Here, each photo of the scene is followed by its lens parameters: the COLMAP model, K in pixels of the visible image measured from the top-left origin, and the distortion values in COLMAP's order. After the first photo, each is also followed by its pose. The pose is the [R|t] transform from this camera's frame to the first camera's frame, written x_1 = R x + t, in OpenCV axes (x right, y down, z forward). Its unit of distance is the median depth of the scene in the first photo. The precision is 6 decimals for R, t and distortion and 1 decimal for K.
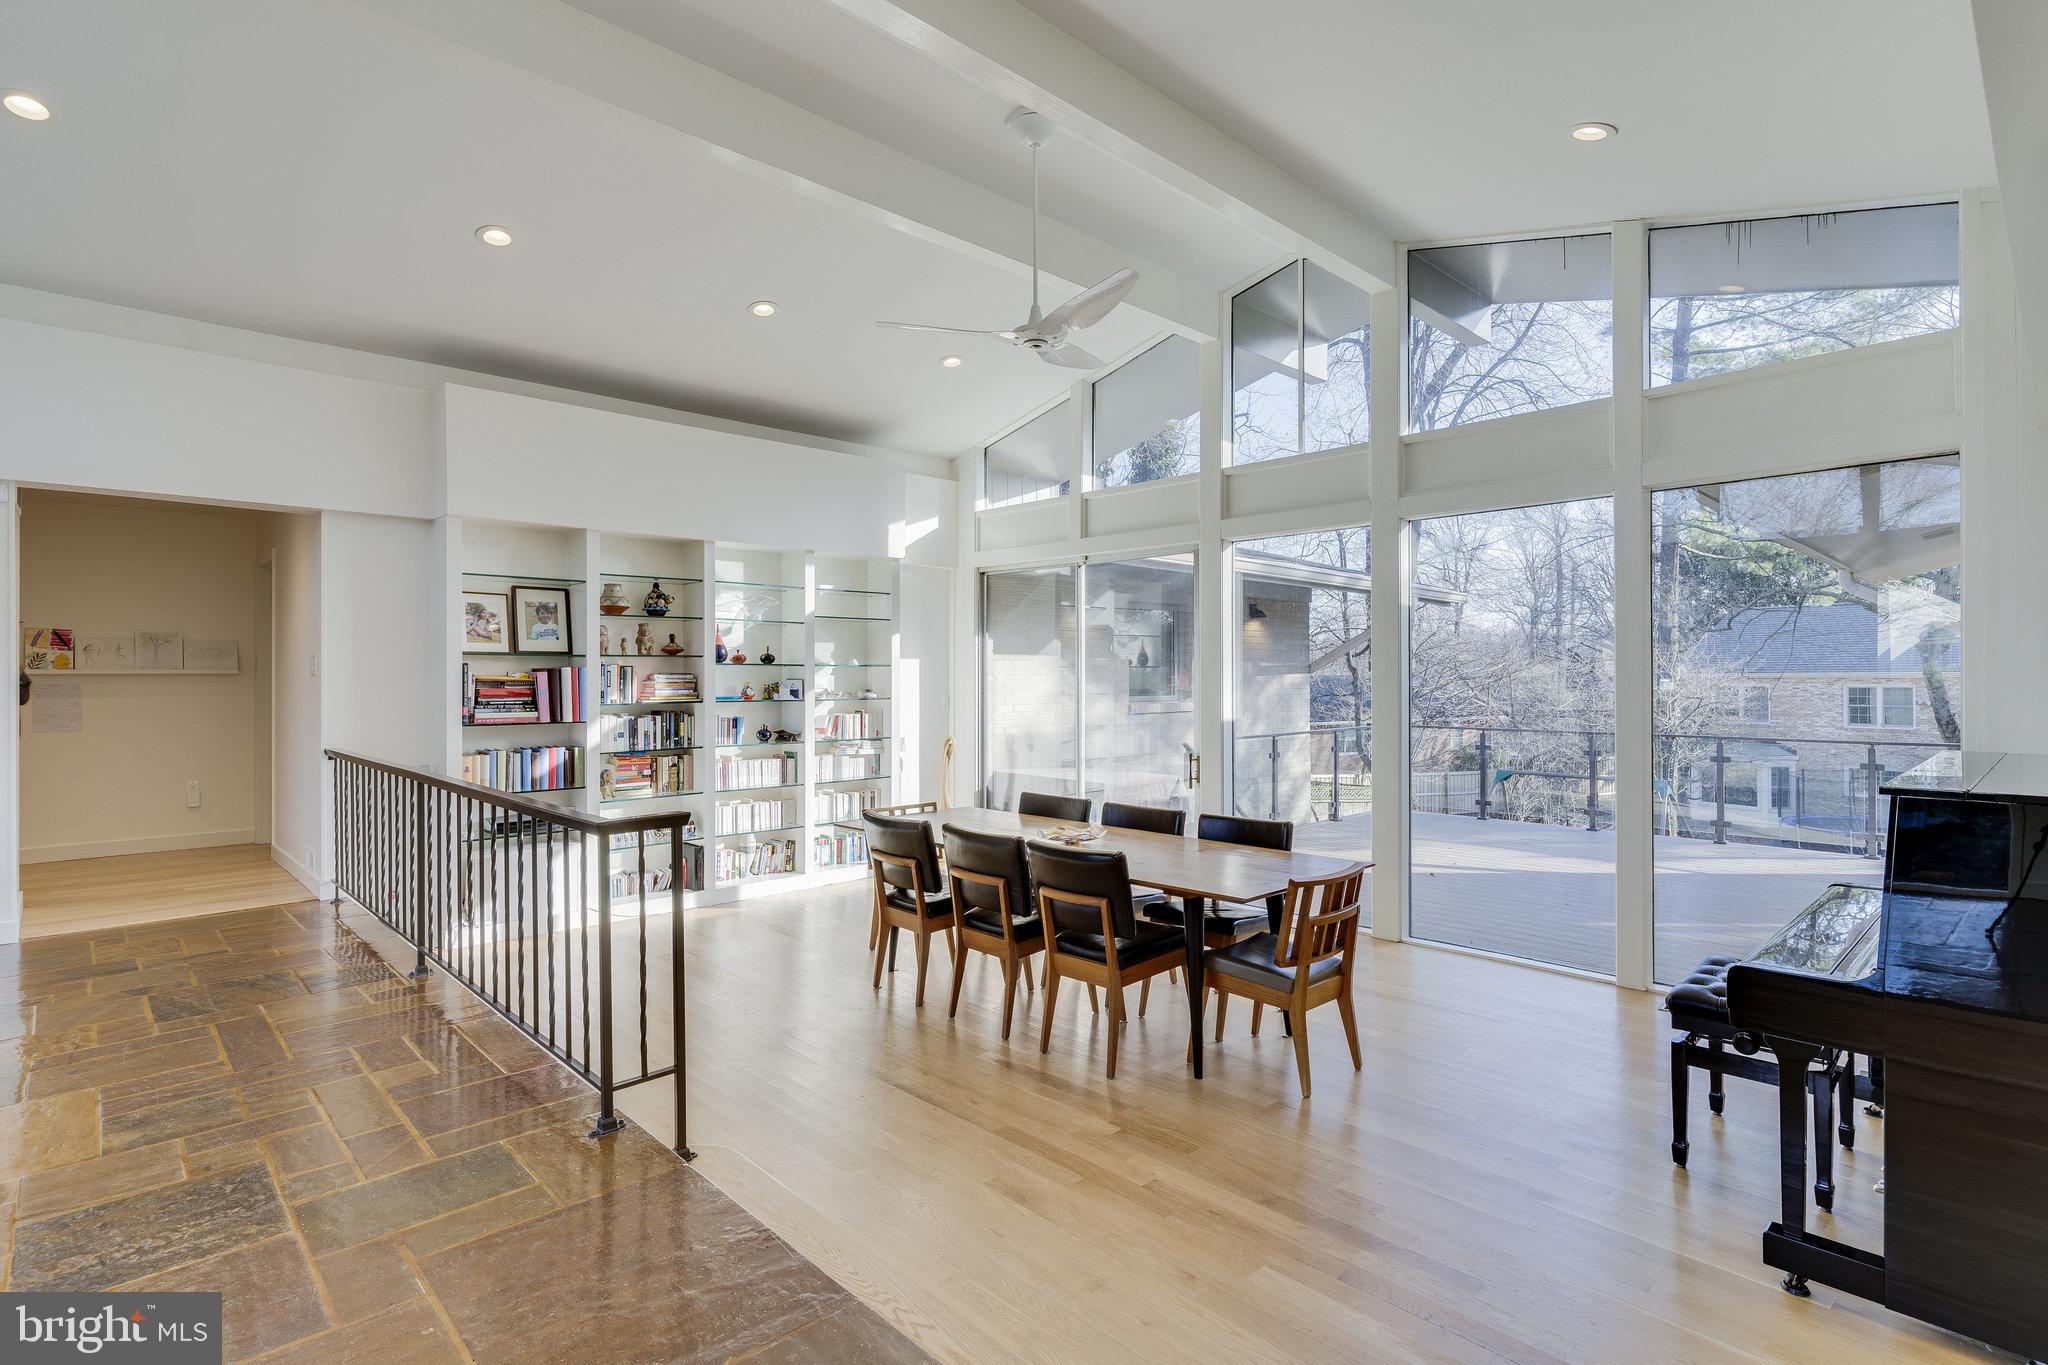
lens RADIAL K [[997.5, 0, 1024.0], [0, 997.5, 682.5], [0, 0, 1]] dist [-0.002816, 0.001091]
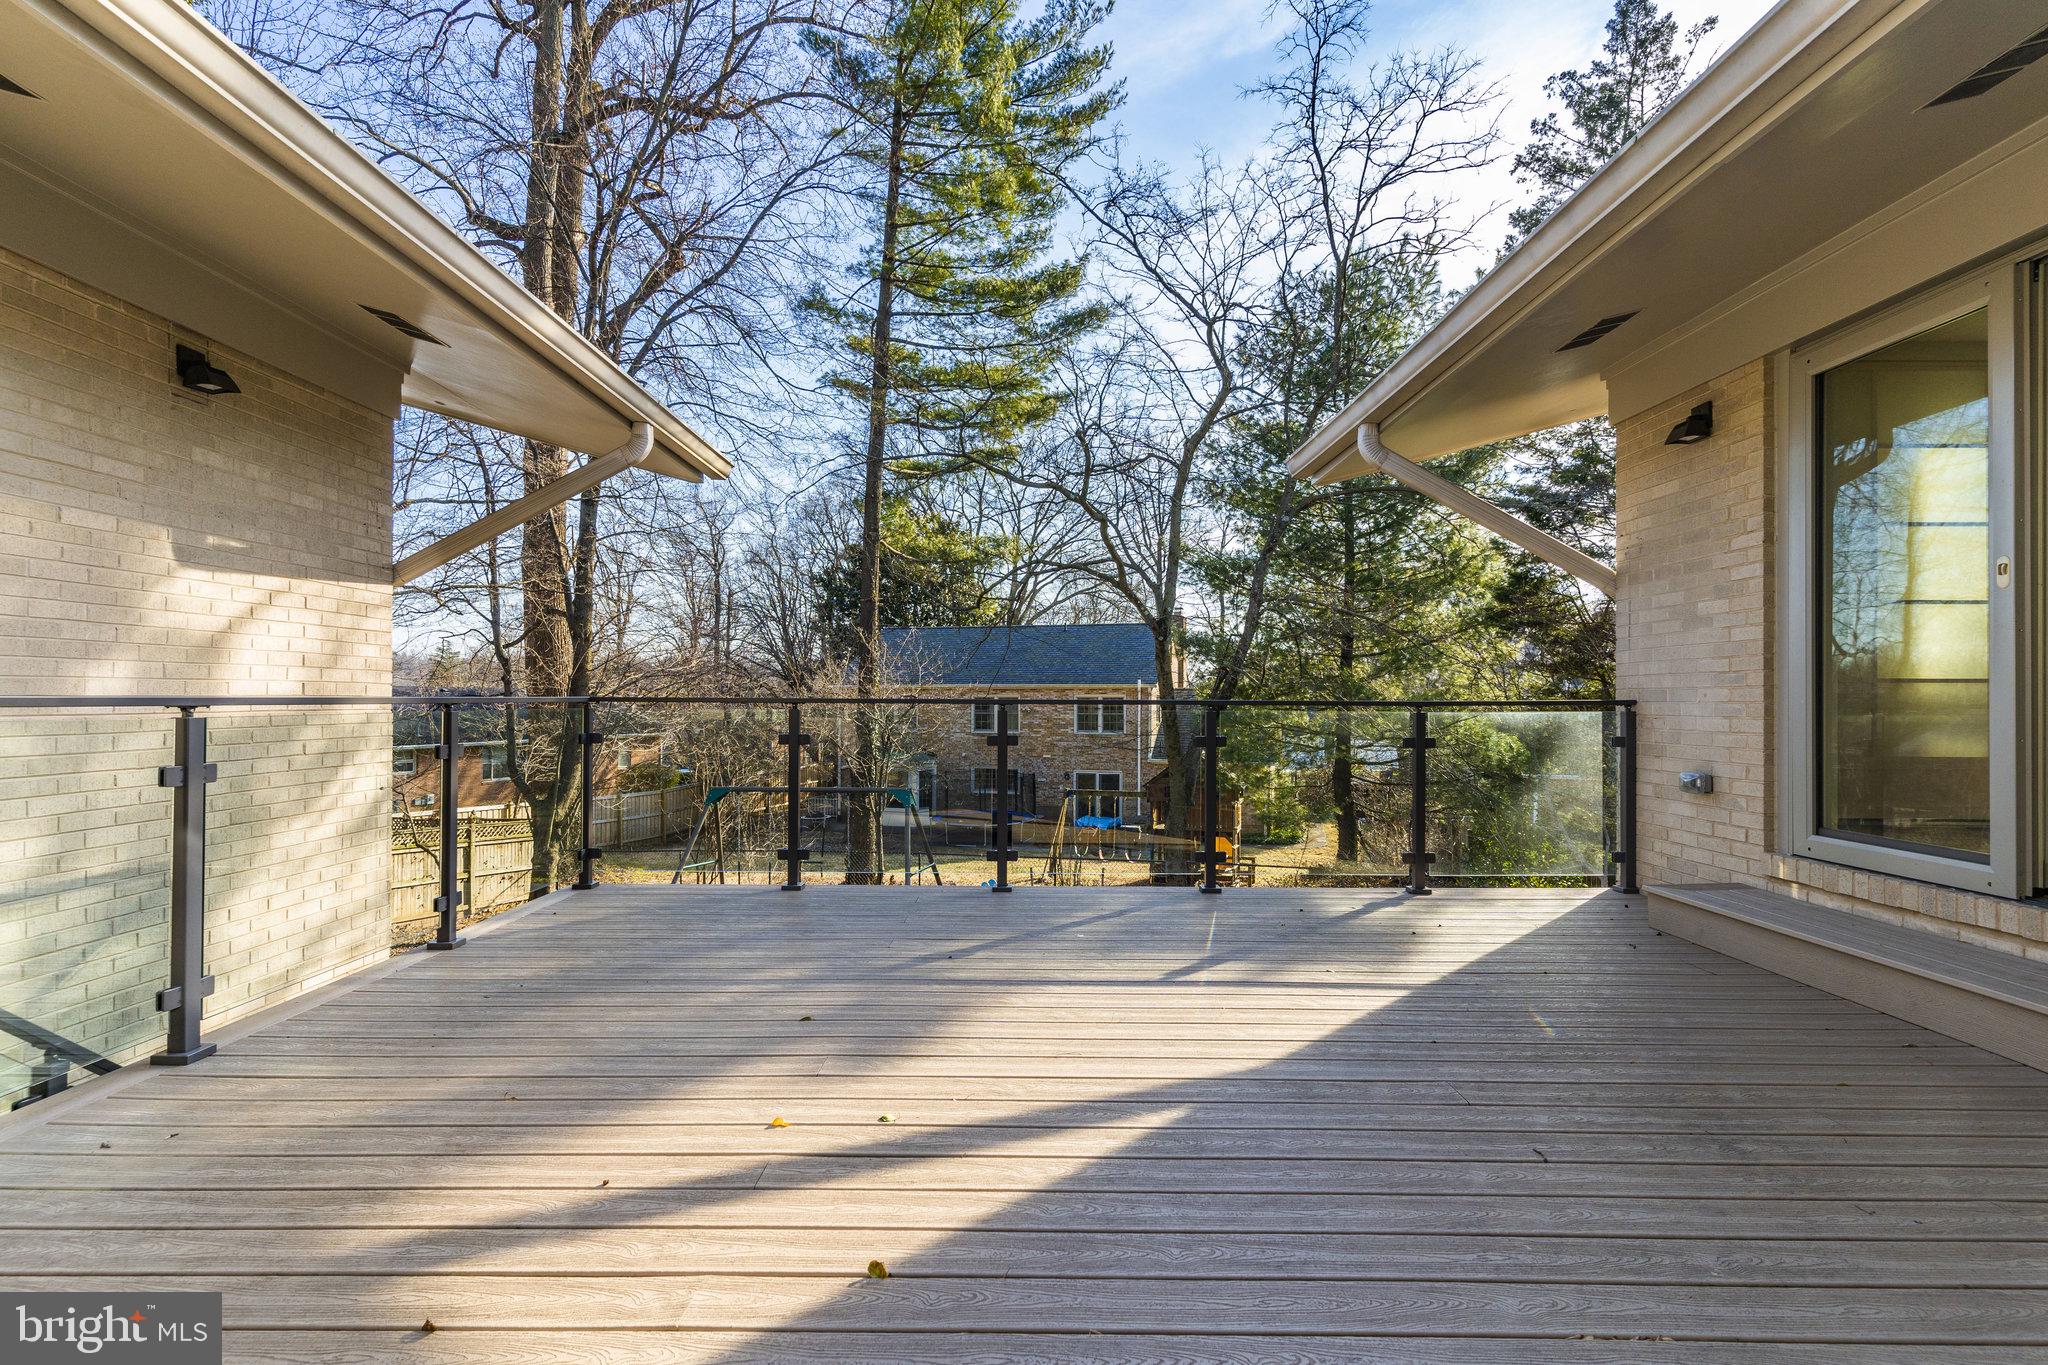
lens RADIAL K [[997.5, 0, 1024.0], [0, 997.5, 682.5], [0, 0, 1]] dist [-0.002816, 0.001091]
pose [[0.698706, 0.020724, 0.715109, 0.076203], [-0.005409, 0.999705, -0.023686, 0.019548], [-0.715389, 0.012682, 0.698612, 0.224171]]
